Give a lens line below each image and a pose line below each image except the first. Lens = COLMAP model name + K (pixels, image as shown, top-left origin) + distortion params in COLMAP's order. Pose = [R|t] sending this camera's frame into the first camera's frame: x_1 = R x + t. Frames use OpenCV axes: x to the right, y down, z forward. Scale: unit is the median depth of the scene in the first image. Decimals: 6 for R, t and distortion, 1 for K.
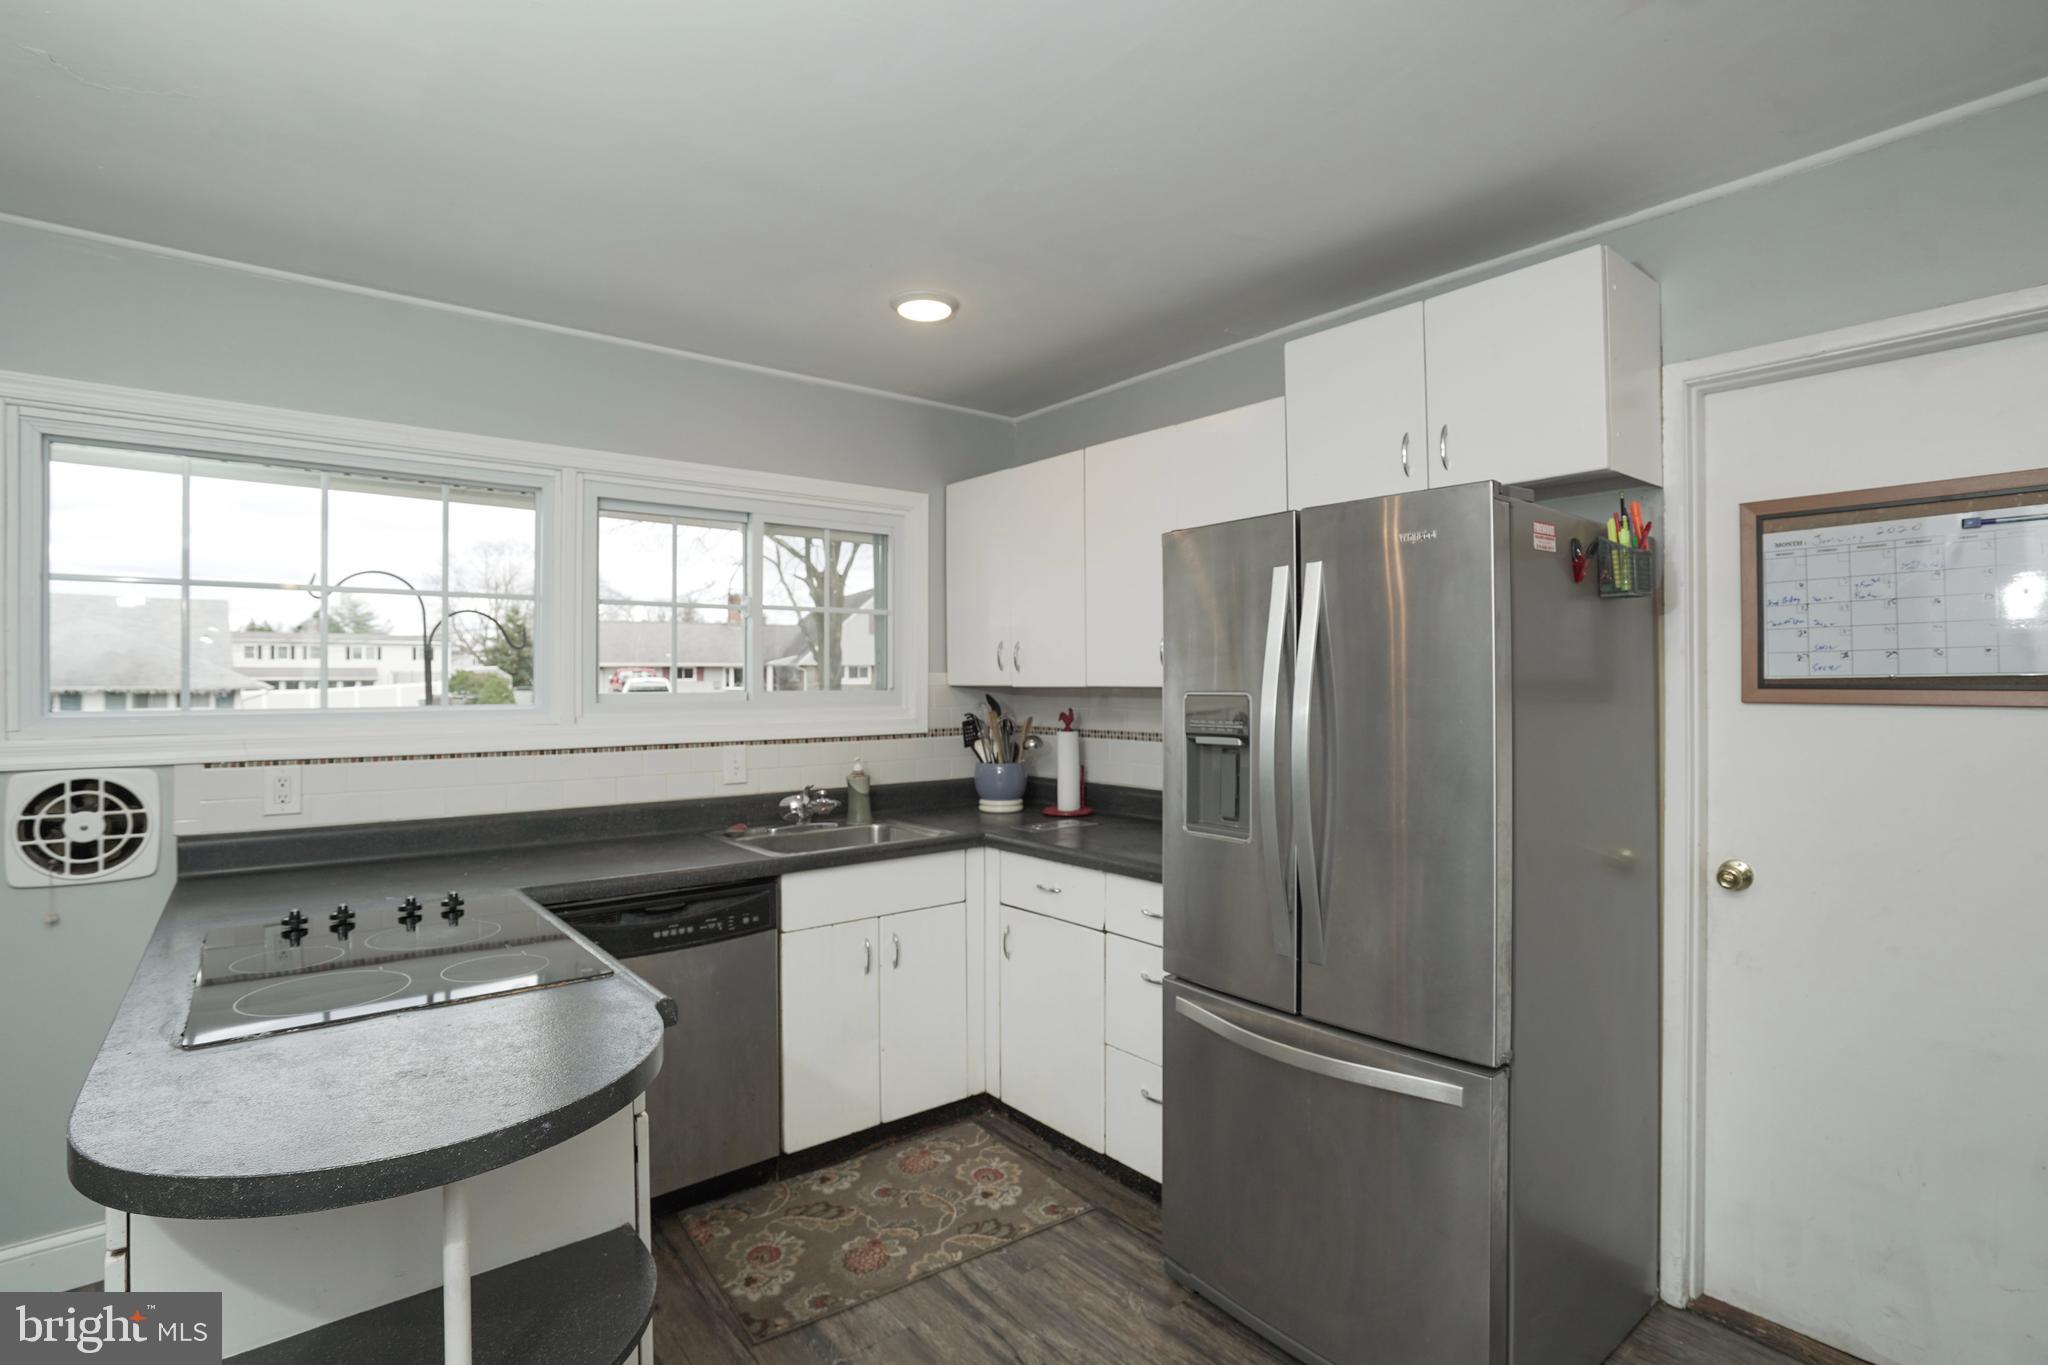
lens RADIAL K [[974.3, 0, 1017.9], [0, 974.3, 668.4], [0, 0, 1]] dist [-0.060228, 0.025465]
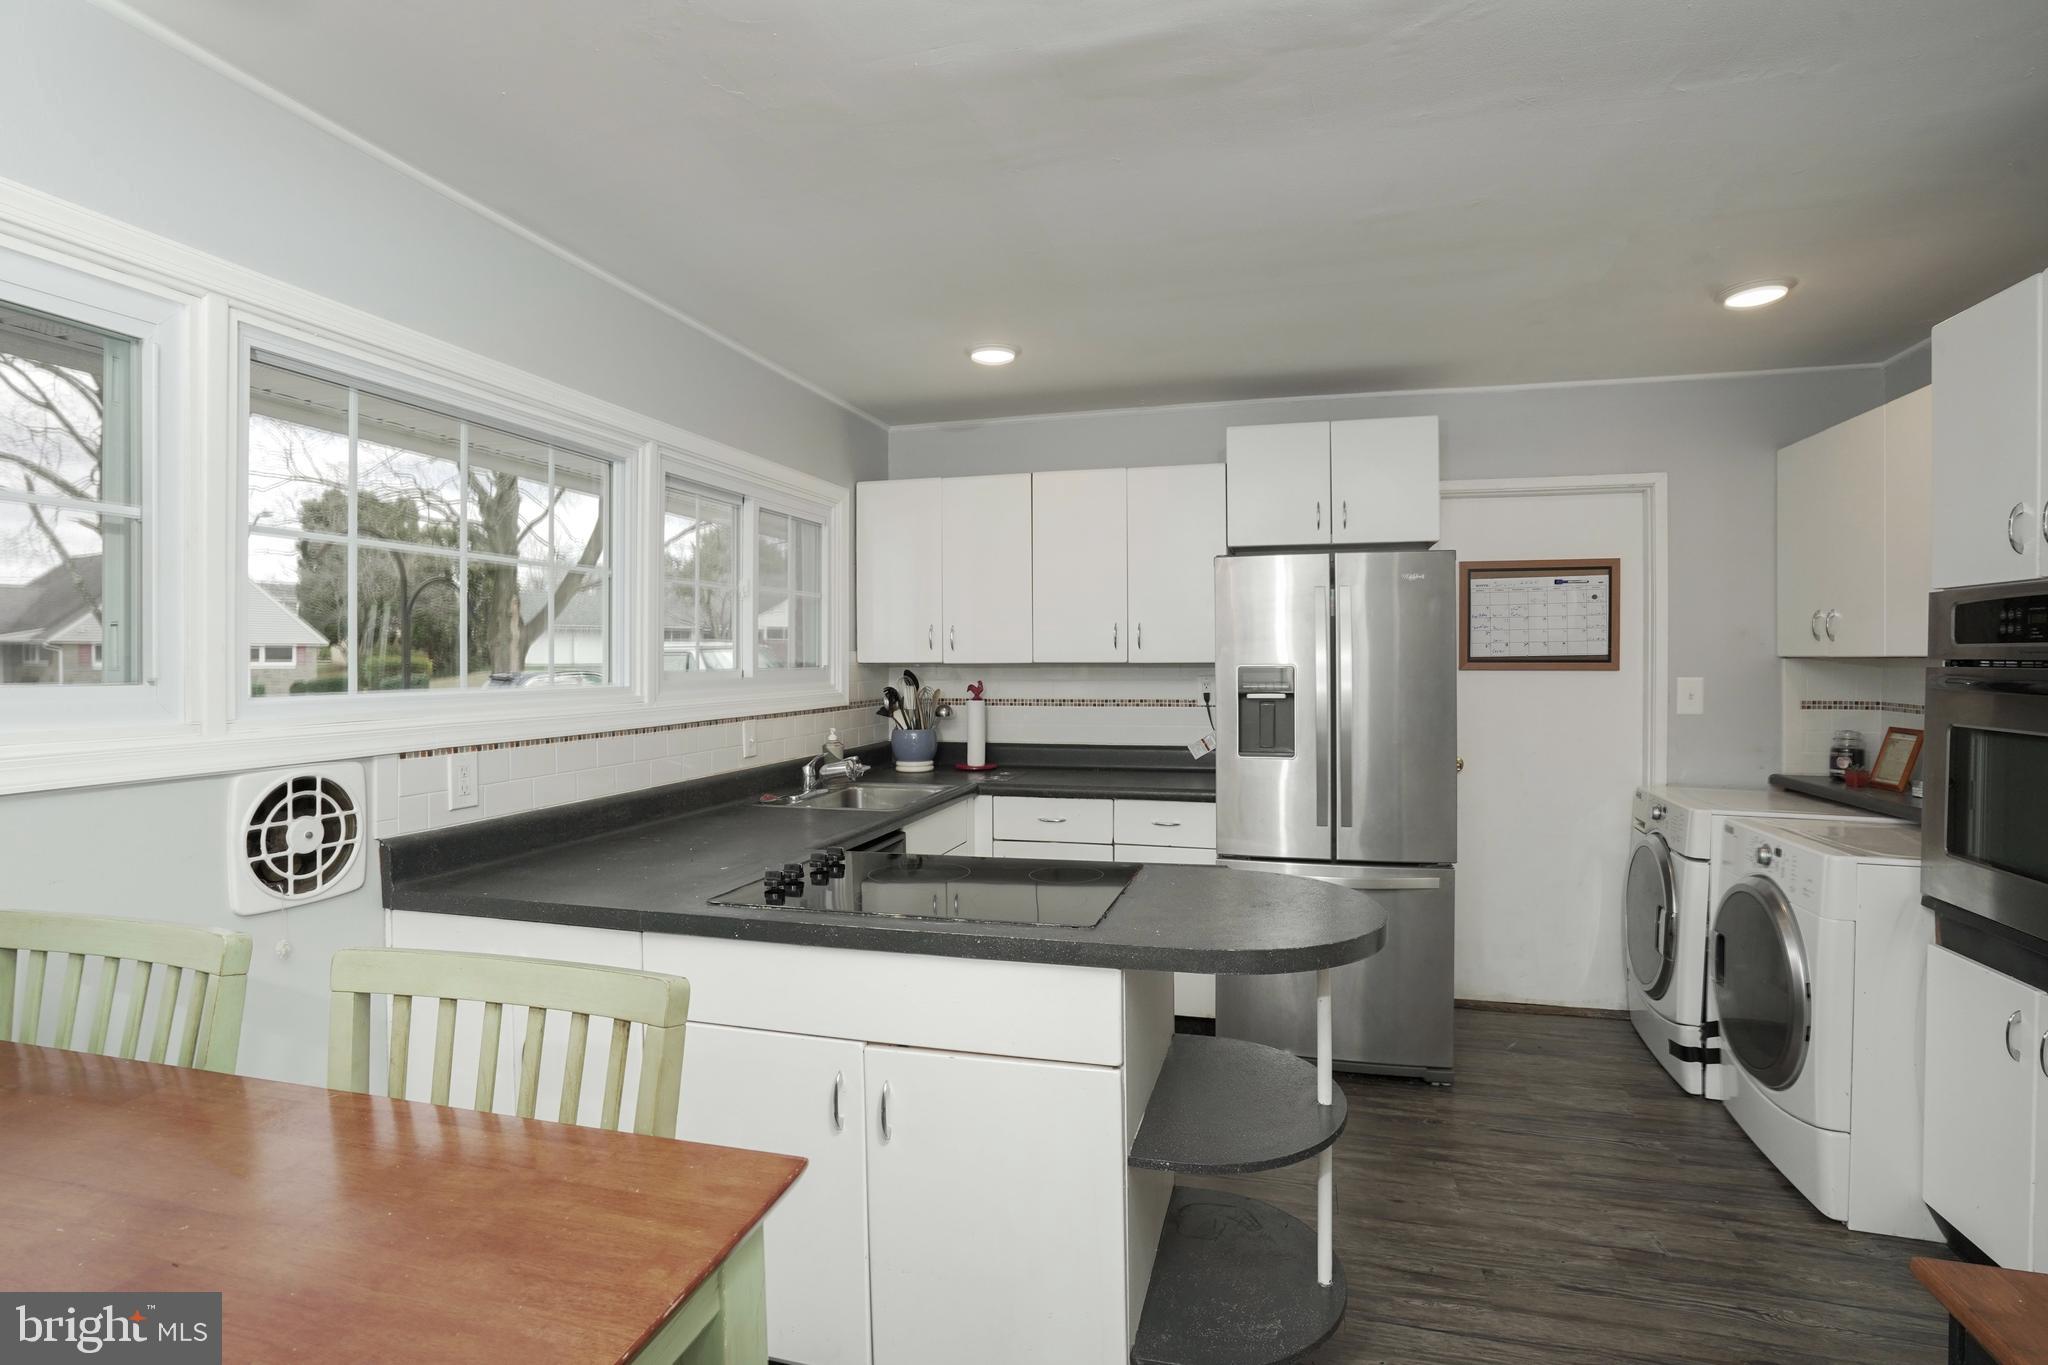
lens RADIAL K [[974.3, 0, 1017.9], [0, 974.3, 668.4], [0, 0, 1]] dist [-0.060228, 0.025465]
pose [[0.817406, -0.005409, 0.576037, -0.944121], [-0.005420, 0.999839, 0.017081, 0.005397], [-0.576037, -0.017084, 0.817245, -0.033267]]
